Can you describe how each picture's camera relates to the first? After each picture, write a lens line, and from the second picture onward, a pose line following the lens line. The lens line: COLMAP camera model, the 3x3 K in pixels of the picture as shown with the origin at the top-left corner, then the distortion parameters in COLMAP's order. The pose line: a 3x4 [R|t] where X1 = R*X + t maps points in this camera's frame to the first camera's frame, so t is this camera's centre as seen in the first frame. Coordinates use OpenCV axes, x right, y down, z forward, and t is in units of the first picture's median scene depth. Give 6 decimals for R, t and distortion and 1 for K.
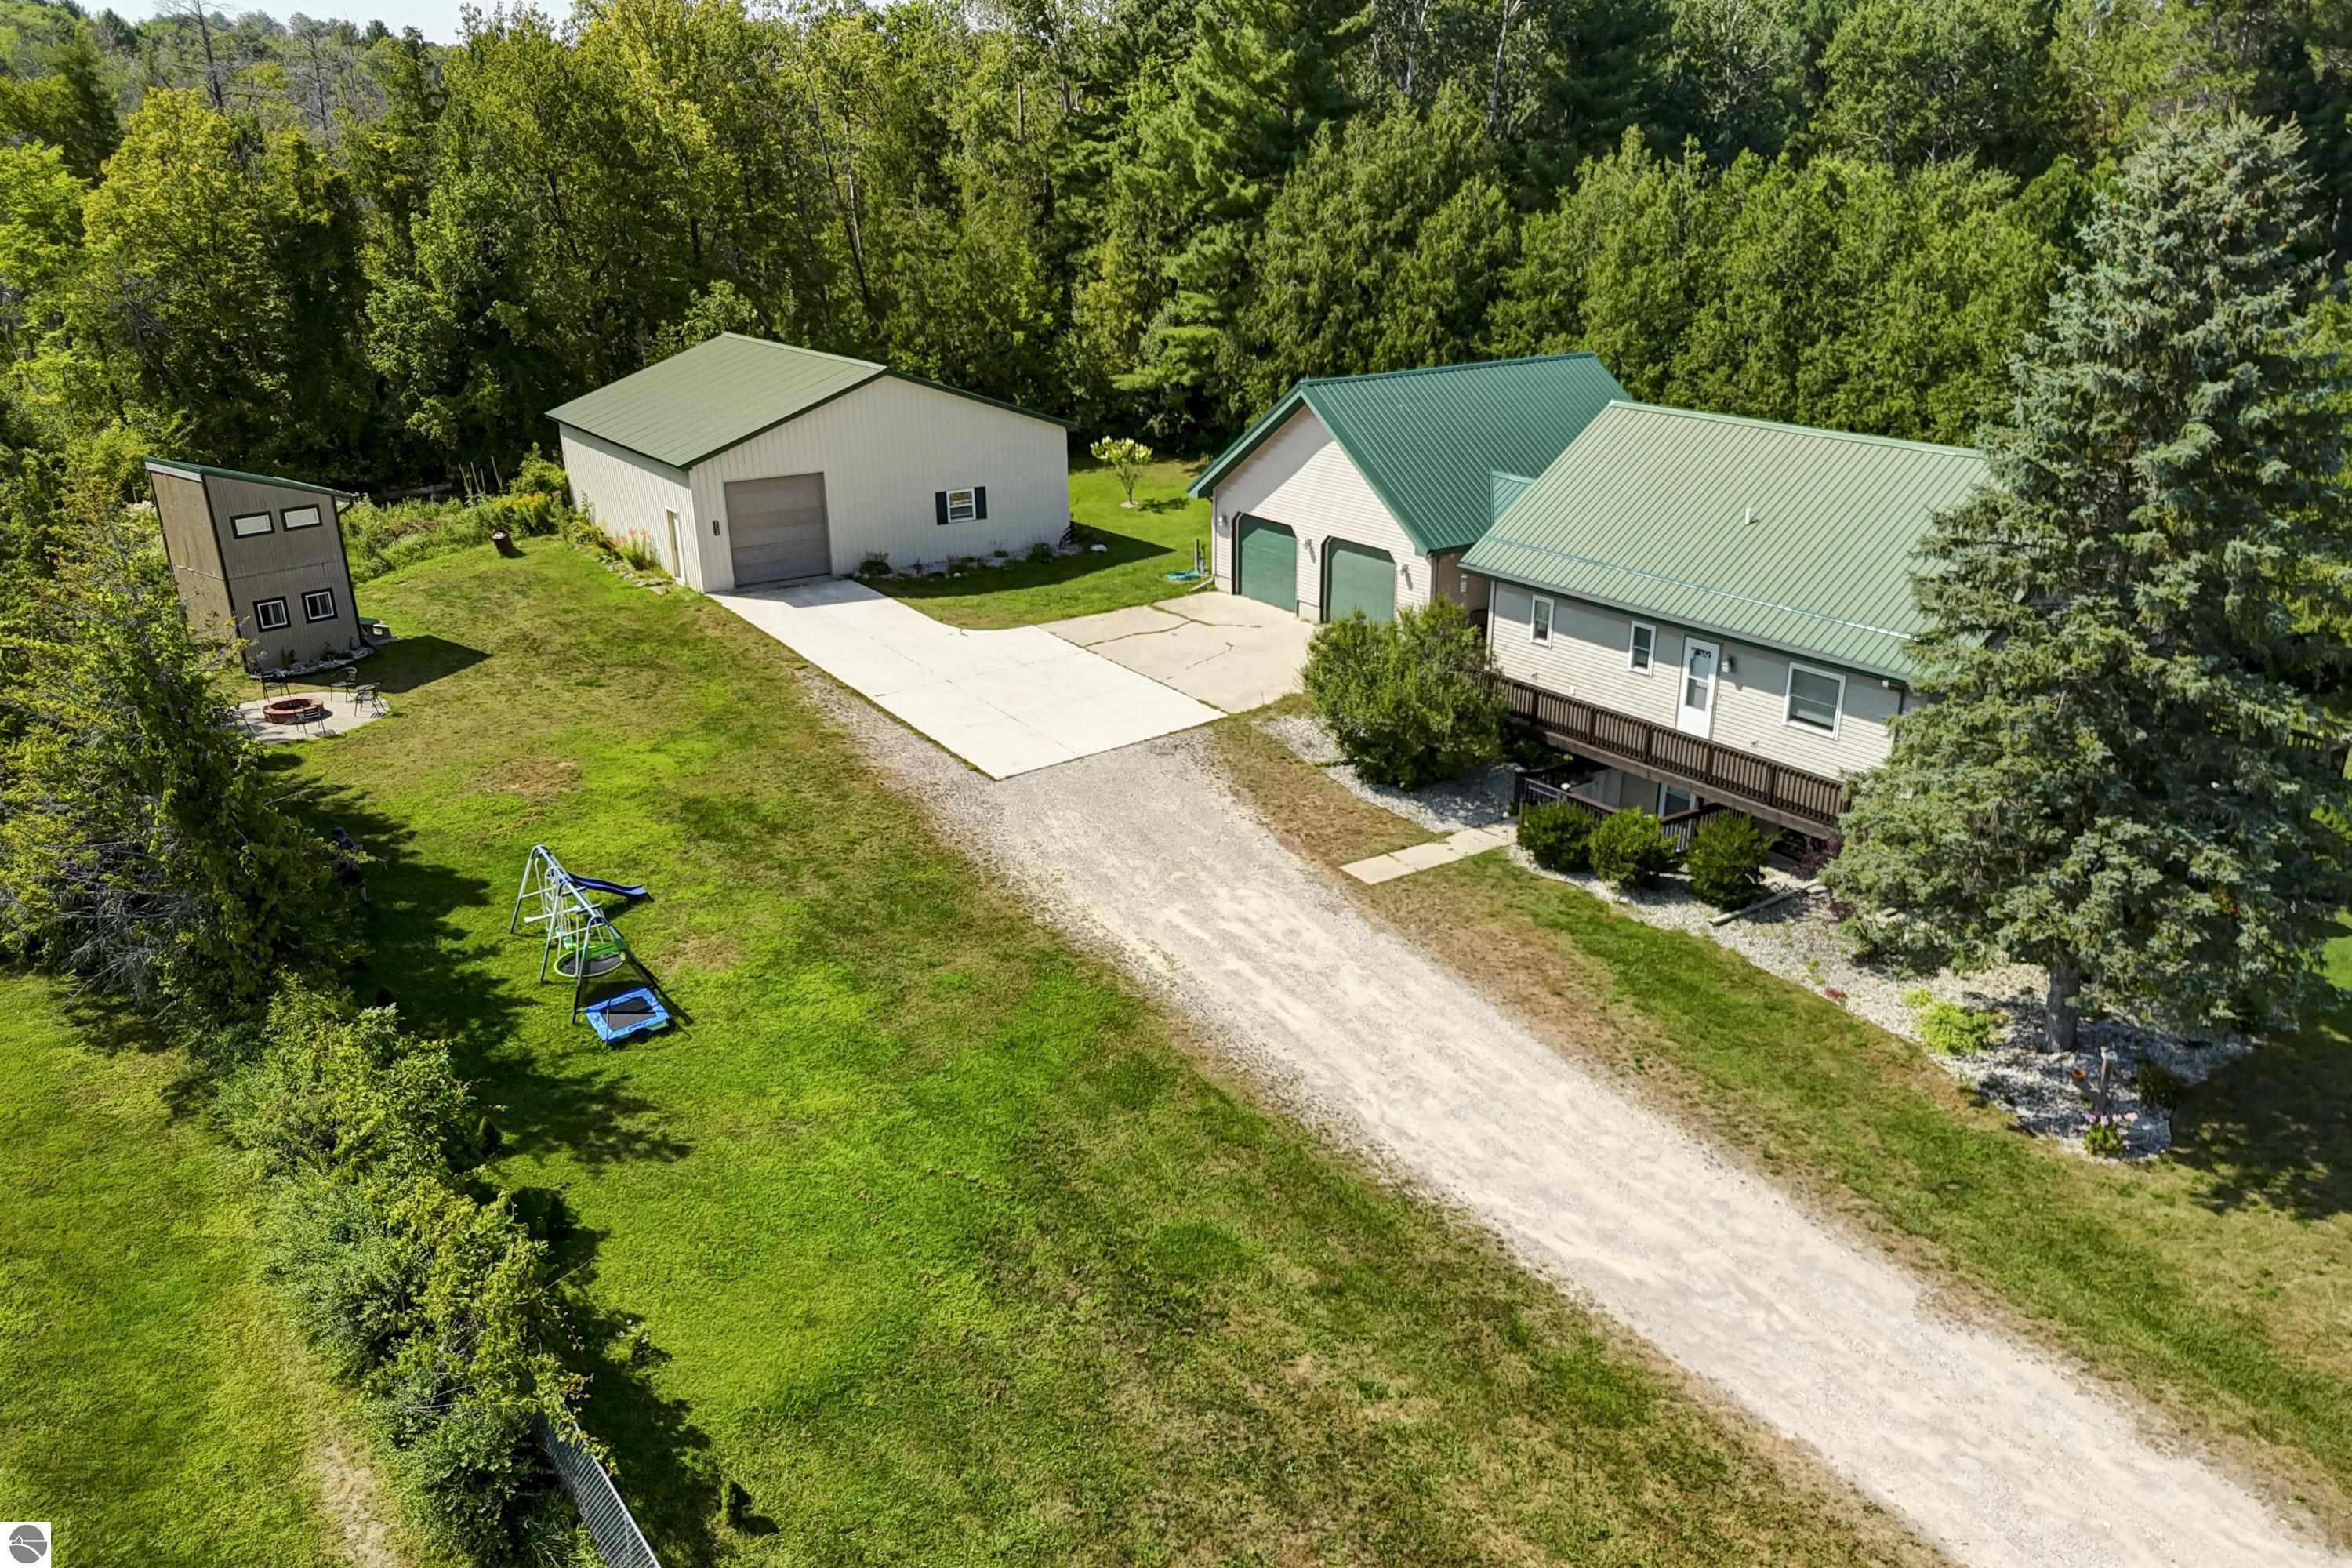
lens RADIAL K [[1755.4, 0, 1181.9], [0, 1755.4, 773.8], [0, 0, 1]] dist [0.057794, -0.048348]
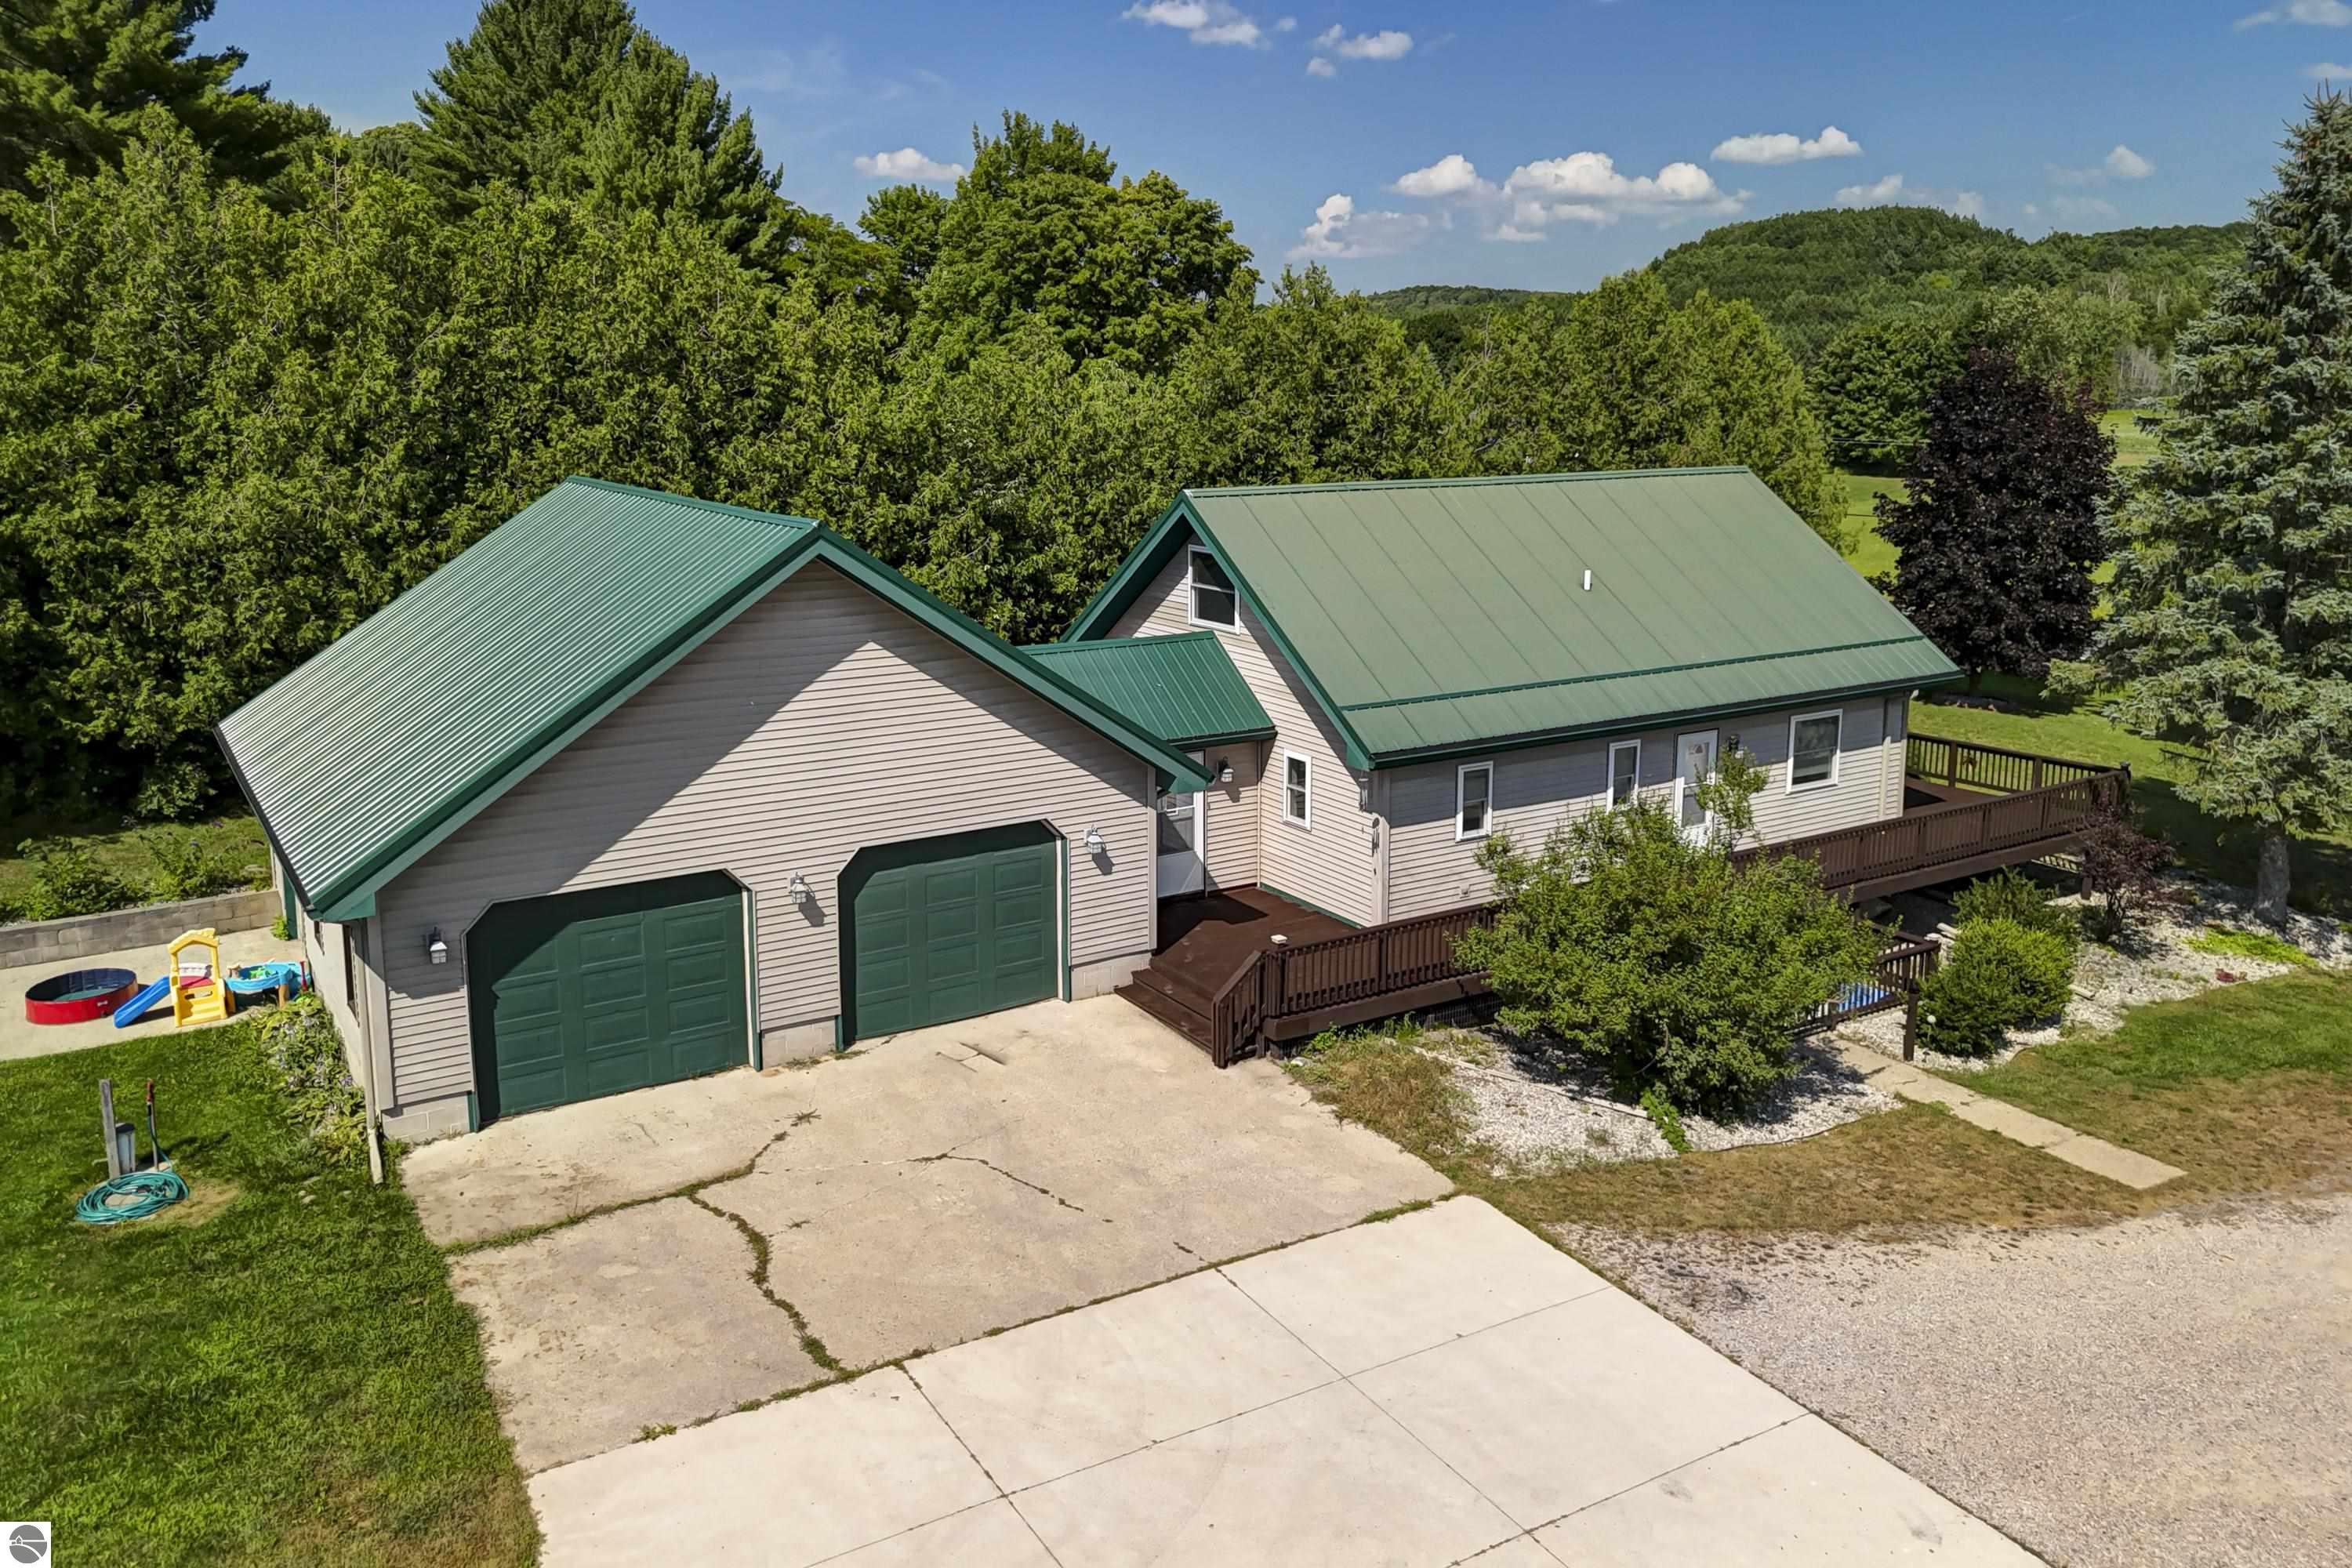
lens RADIAL K [[1755.4, 0, 1153.1], [0, 1755.4, 773.6], [0, 0, 1]] dist [0.057794, -0.048348]
pose [[0.044050, -0.200429, 0.978717, -0.378578], [0.339298, 0.924438, 0.174042, -0.228923], [-0.939647, 0.324410, 0.108727, 0.987129]]
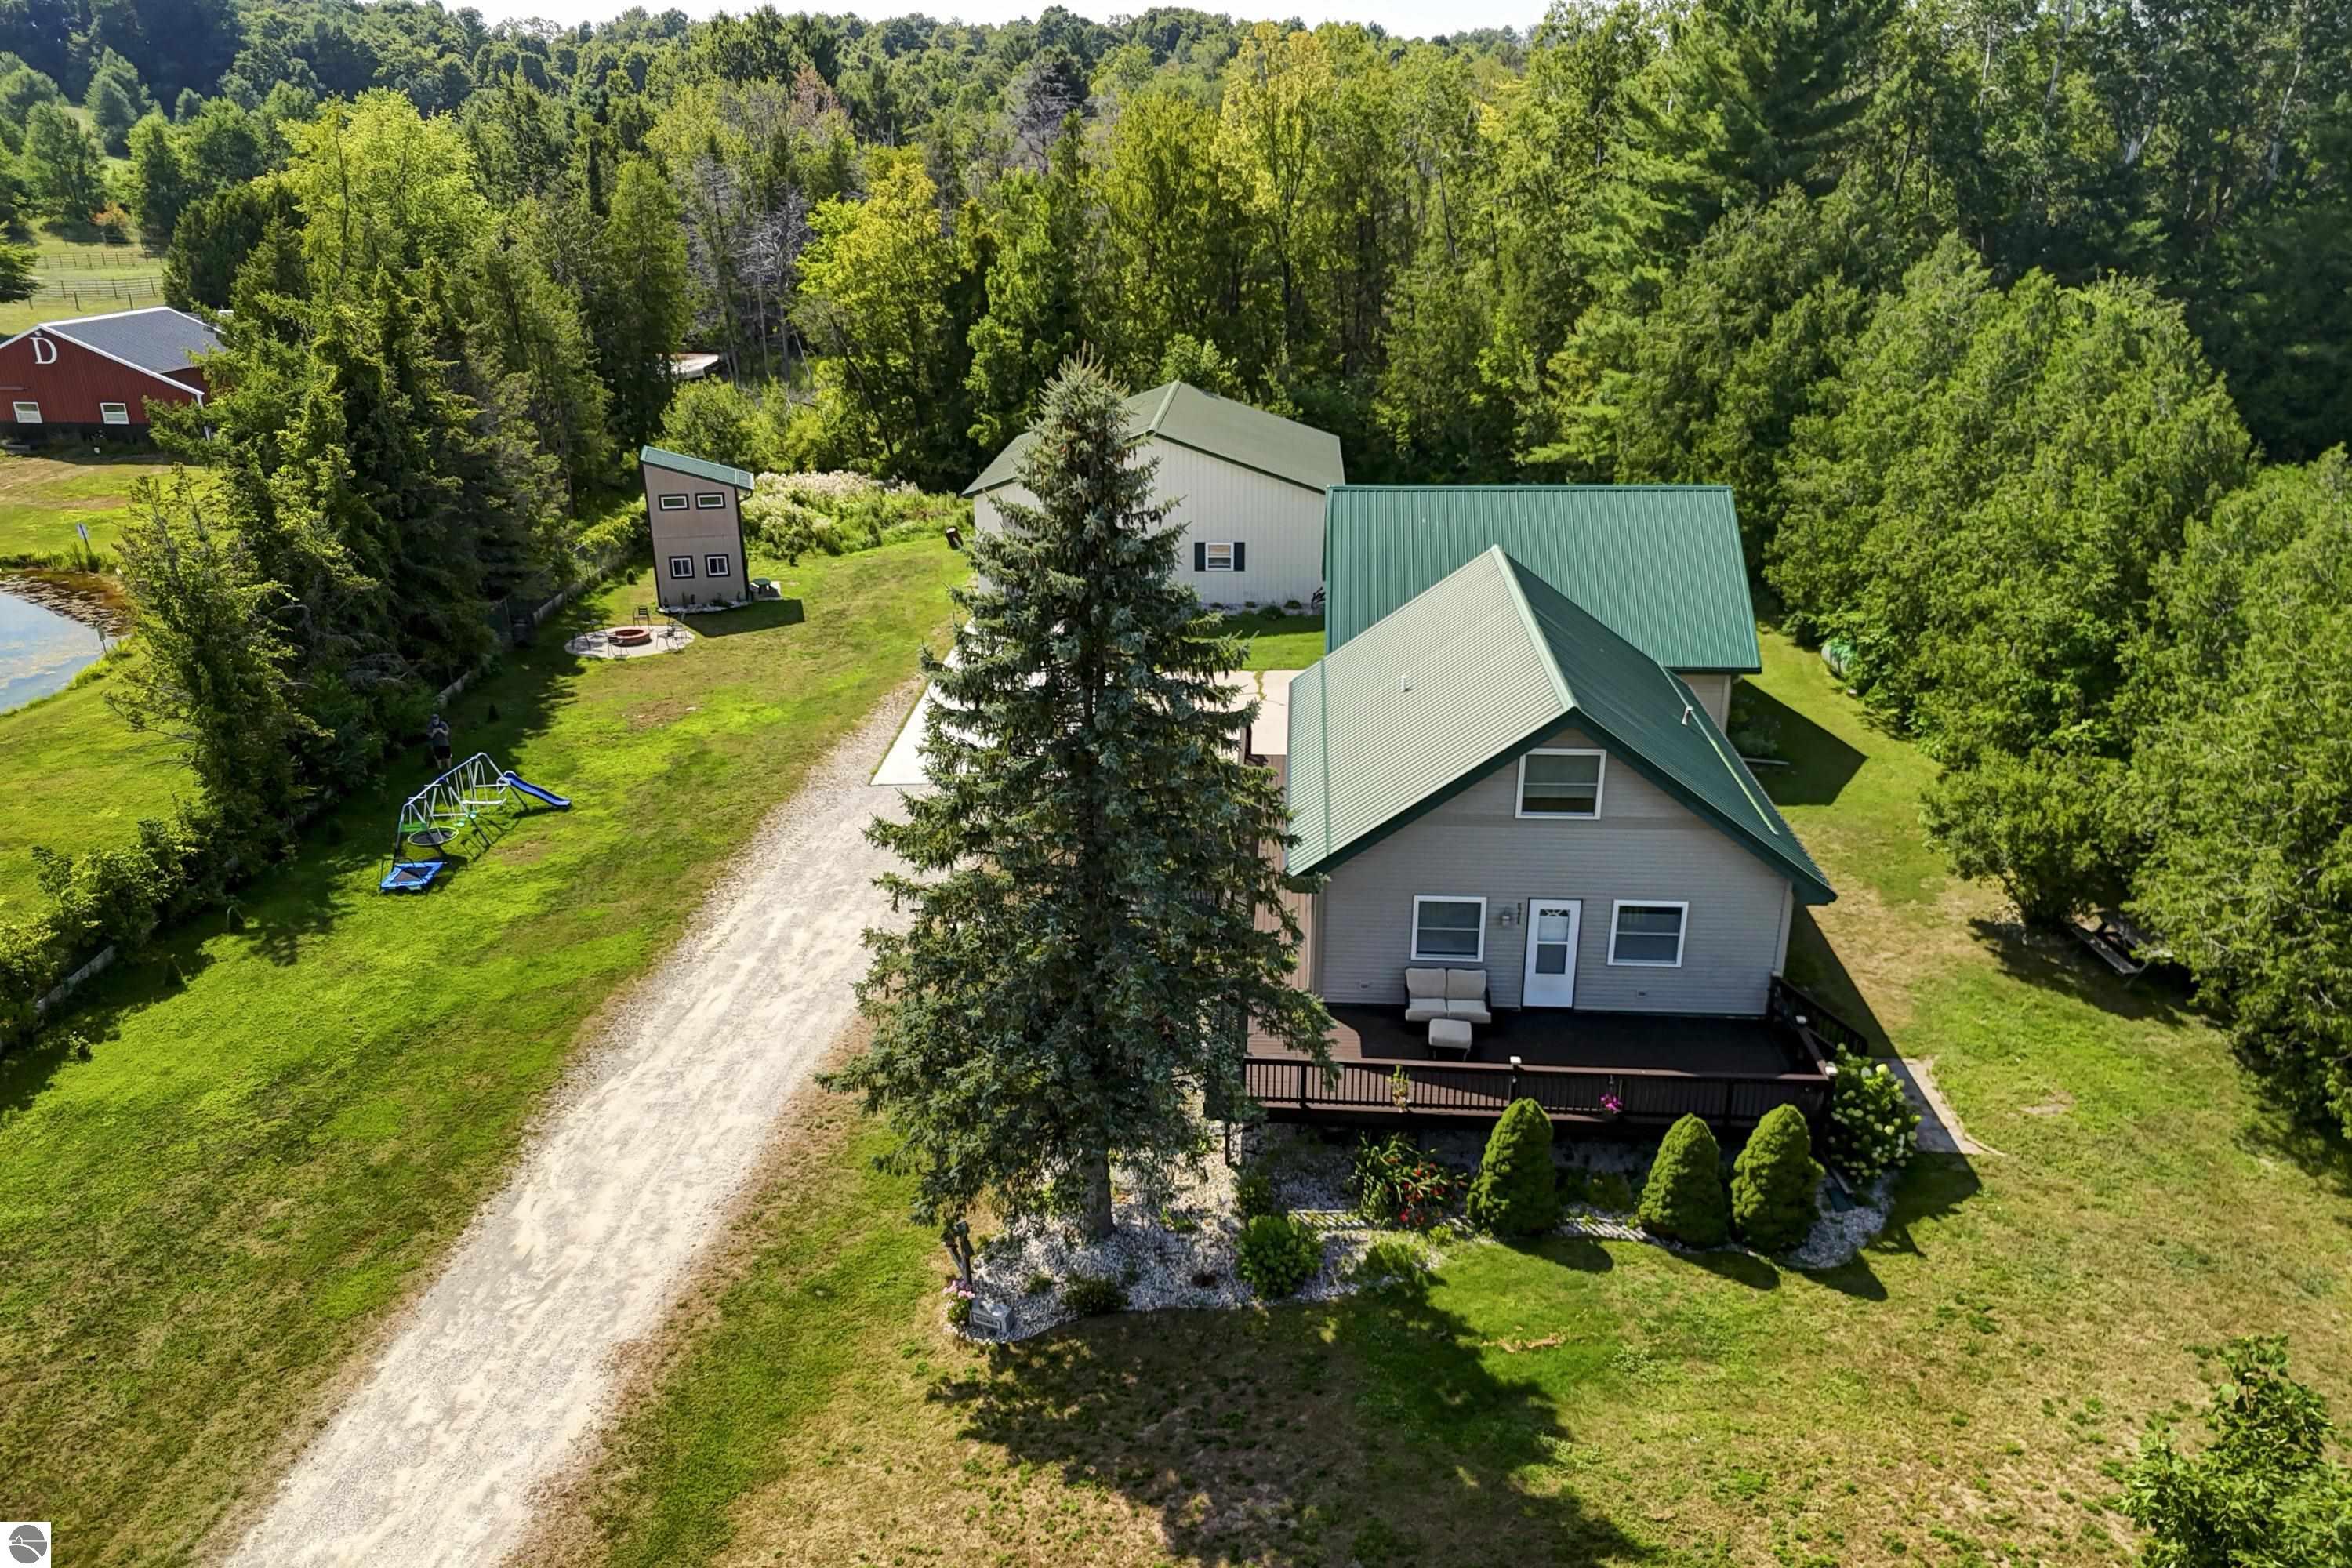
lens RADIAL K [[1755.4, 0, 1172.3], [0, 1755.4, 804.3], [0, 0, 1]] dist [0.057794, -0.048348]
pose [[0.785152, 0.218432, -0.579503, 0.696273], [-0.205786, 0.974584, 0.088537, -0.122667], [0.584114, 0.049738, 0.810146, 0.129020]]
